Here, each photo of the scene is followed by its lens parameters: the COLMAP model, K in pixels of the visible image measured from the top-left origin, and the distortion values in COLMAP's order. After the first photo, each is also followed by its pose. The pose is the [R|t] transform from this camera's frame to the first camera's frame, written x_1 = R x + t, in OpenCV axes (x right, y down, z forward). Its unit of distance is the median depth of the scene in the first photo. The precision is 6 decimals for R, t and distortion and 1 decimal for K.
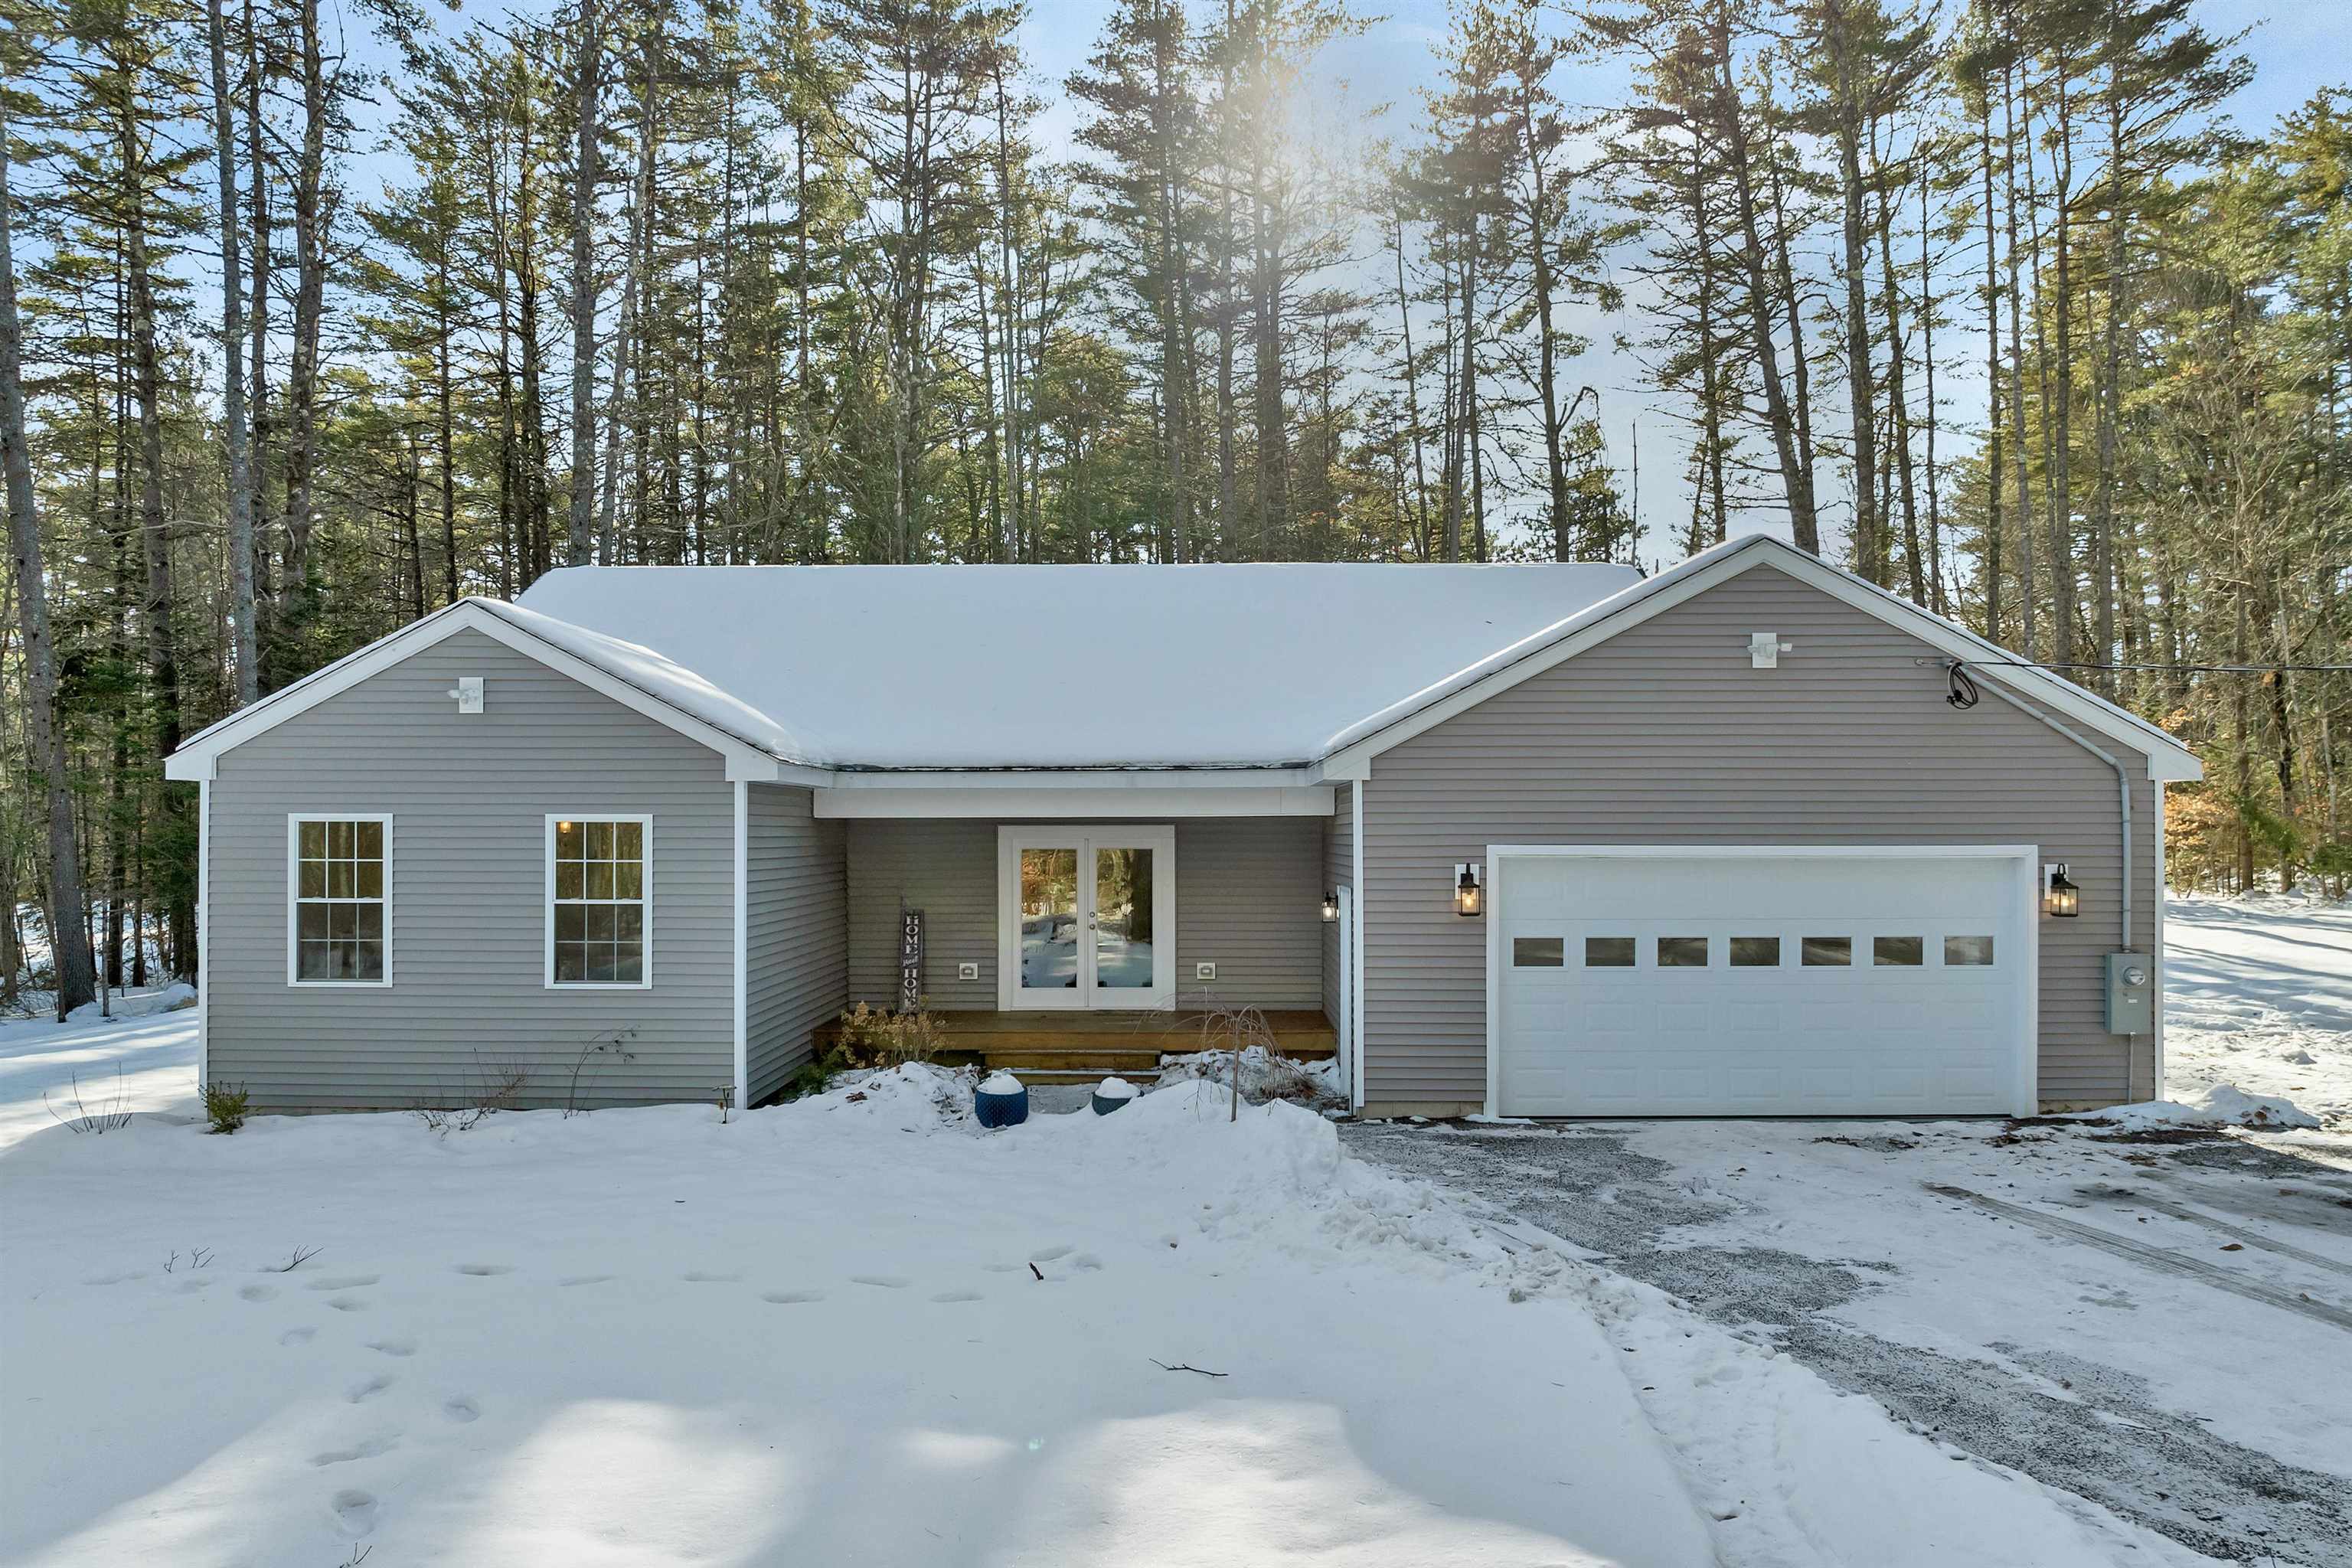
lens RADIAL K [[1745.5, 0, 1175.2], [0, 1745.5, 849.0], [0, 0, 1]] dist [-0.007262, -0.001316]
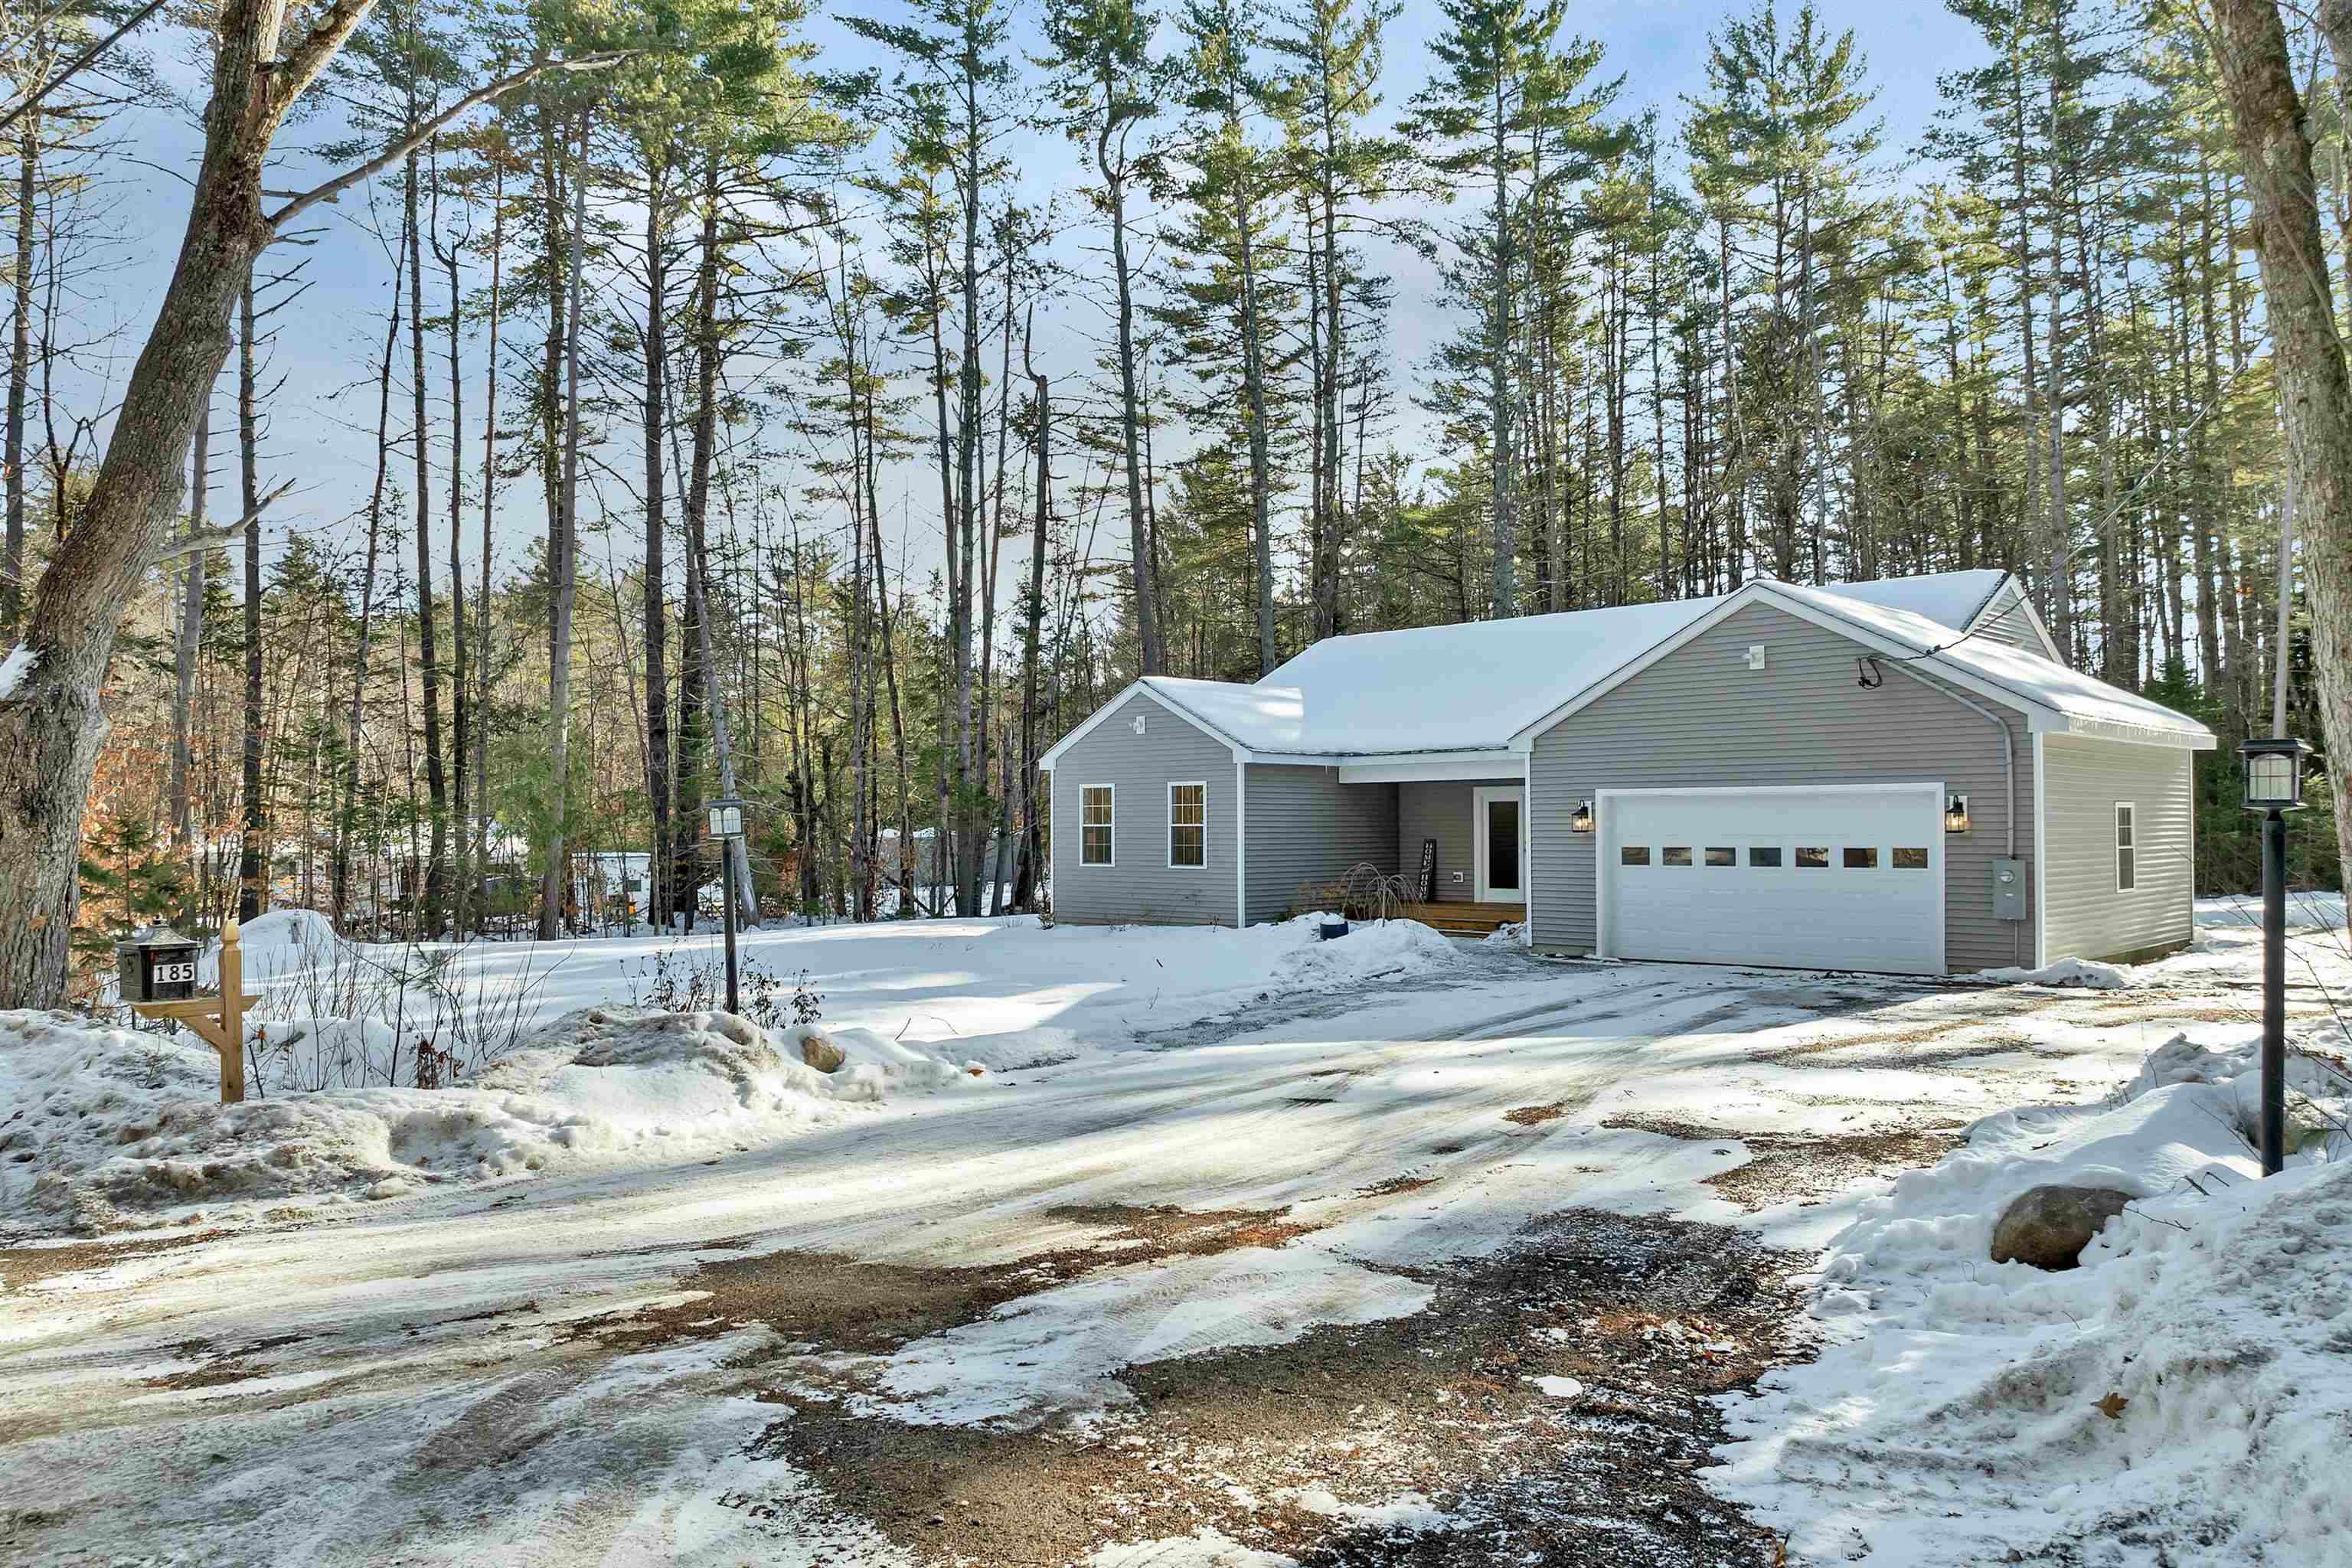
lens RADIAL K [[1686.9, 0, 1184.4], [0, 1686.9, 826.4], [0, 0, 1]] dist [-0.016243, -0.004767]
pose [[0.723914, -0.002303, -0.689886, 0.996498], [0.012095, 0.999883, 0.009353, 0.013247], [0.689784, -0.015115, 0.723858, -0.405564]]
